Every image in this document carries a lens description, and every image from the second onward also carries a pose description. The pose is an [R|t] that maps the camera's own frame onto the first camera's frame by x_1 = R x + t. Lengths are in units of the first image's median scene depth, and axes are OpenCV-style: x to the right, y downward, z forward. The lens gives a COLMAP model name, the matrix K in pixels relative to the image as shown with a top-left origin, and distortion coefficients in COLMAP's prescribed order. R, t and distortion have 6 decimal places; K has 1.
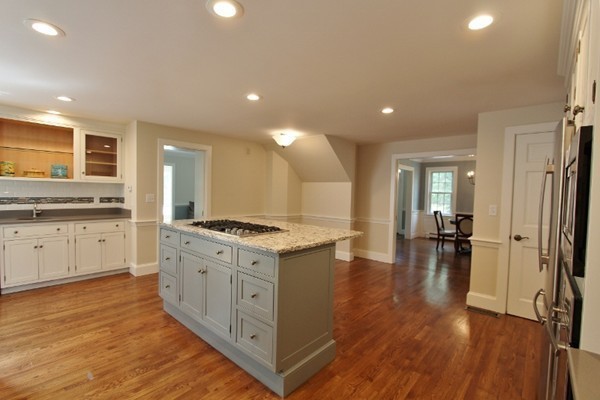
lens RADIAL K [[276.6, 0, 300.4], [0, 276.6, 198.8], [0, 0, 1]] dist [-0.013615, 0.001261]
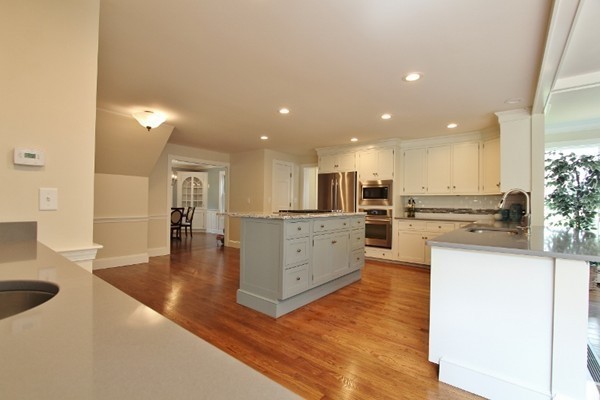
lens RADIAL K [[276.6, 0, 297.9], [0, 276.6, 202.8], [0, 0, 1]] dist [-0.013615, 0.001261]
pose [[-0.066621, -0.022305, 0.997529, -1.077217], [0.023487, 0.999438, 0.023917, 0.017347], [-0.997502, 0.025022, -0.066059, 0.778191]]
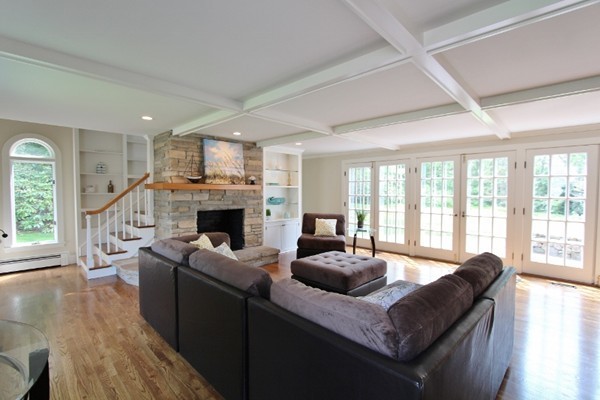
lens RADIAL K [[276.6, 0, 300.4], [0, 276.6, 200.3], [0, 0, 1]] dist [-0.013615, 0.001261]
pose [[-0.040129, 0.012944, -0.999111, -0.337731], [-0.038403, 0.999157, 0.014487, -0.036769], [0.998456, 0.038950, -0.039598, 0.839001]]
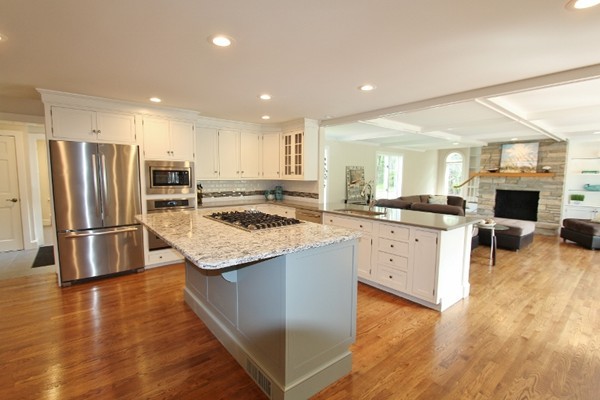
lens RADIAL K [[276.6, 0, 296.9], [0, 276.6, 201.5], [0, 0, 1]] dist [-0.013615, 0.001261]
pose [[-0.988401, -0.042970, 0.145661, -0.353561], [-0.022947, 0.990380, 0.136459, -0.054373], [-0.150123, 0.131534, -0.979879, 1.261017]]
